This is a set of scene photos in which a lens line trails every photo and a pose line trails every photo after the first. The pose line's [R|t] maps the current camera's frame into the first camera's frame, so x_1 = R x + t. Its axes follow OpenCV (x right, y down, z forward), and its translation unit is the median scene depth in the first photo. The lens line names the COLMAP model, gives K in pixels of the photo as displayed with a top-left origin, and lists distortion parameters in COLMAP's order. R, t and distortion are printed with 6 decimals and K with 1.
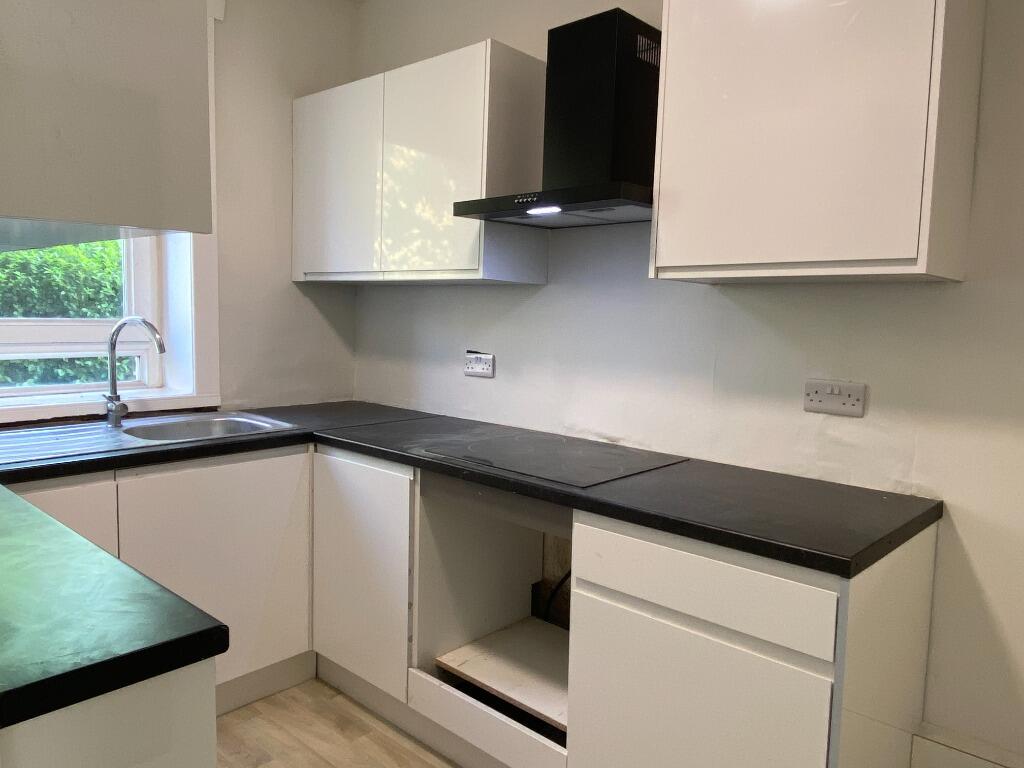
lens RADIAL K [[740.9, 0, 509.1], [0, 740.9, 368.2], [0, 0, 1]] dist [0.147498, -0.222172]
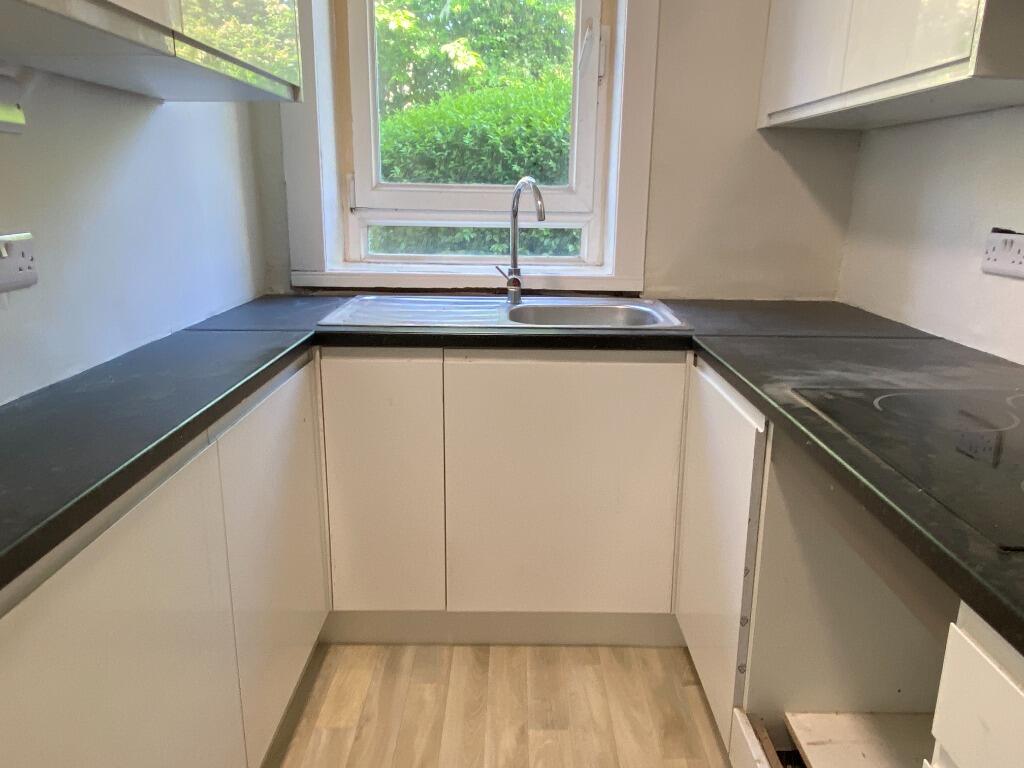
lens RADIAL K [[740.9, 0, 509.1], [0, 740.9, 368.2], [0, 0, 1]] dist [0.147498, -0.222172]
pose [[0.660236, 0.157688, -0.734318, 0.156785], [-0.051738, 0.984938, 0.164988, 0.005597], [0.749274, -0.070939, 0.658450, 0.387769]]
